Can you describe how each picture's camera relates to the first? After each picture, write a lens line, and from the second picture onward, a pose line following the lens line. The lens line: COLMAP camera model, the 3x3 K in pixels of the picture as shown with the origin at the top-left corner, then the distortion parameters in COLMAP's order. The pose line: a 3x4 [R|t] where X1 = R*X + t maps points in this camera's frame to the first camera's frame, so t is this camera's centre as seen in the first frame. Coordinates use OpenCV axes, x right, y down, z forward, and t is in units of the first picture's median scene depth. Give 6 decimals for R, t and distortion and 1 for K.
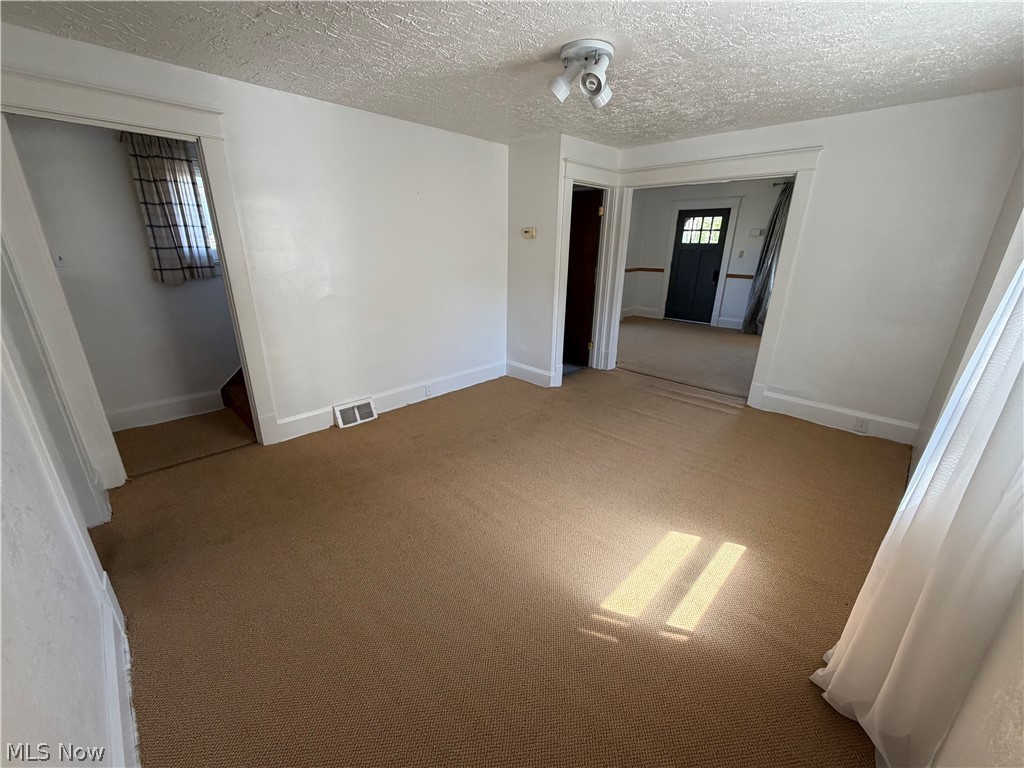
lens RADIAL K [[406.7, 0, 509.1], [0, 406.7, 387.3], [0, 0, 1]] dist [-0.000322, -0.000388]
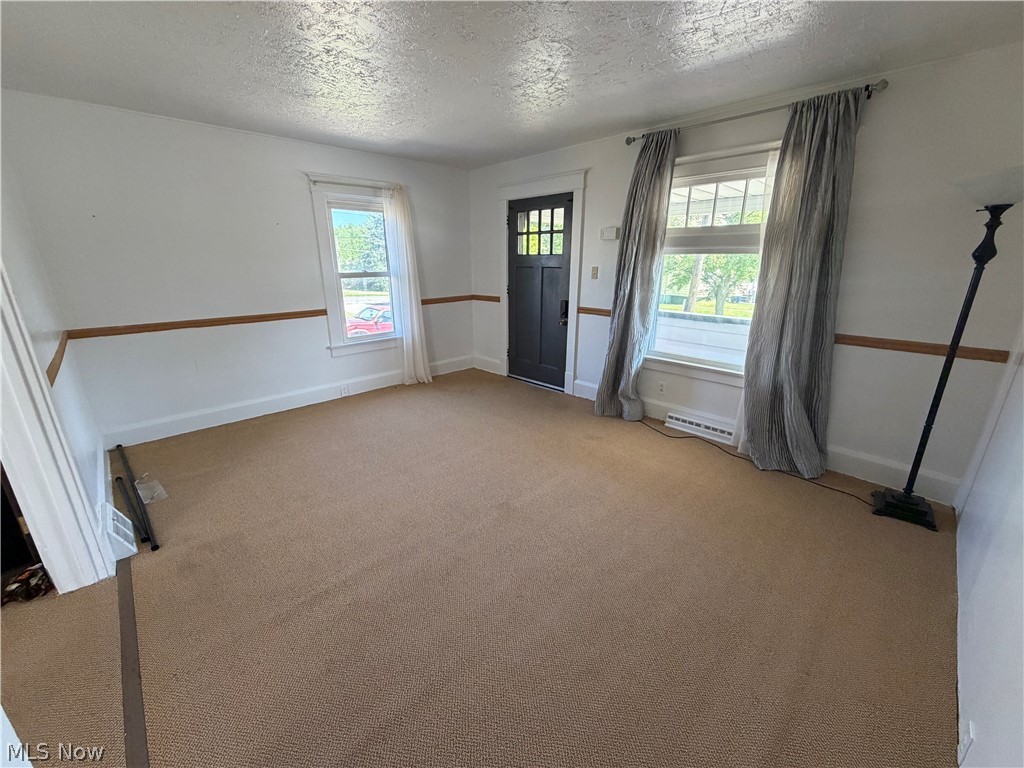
lens RADIAL K [[406.7, 0, 513.5], [0, 406.7, 386.3], [0, 0, 1]] dist [-0.000322, -0.000388]
pose [[0.999785, -0.016815, 0.012142, 0.436852], [0.017299, 0.999012, -0.040931, -0.145423], [-0.011442, 0.041133, 0.999088, 0.434779]]
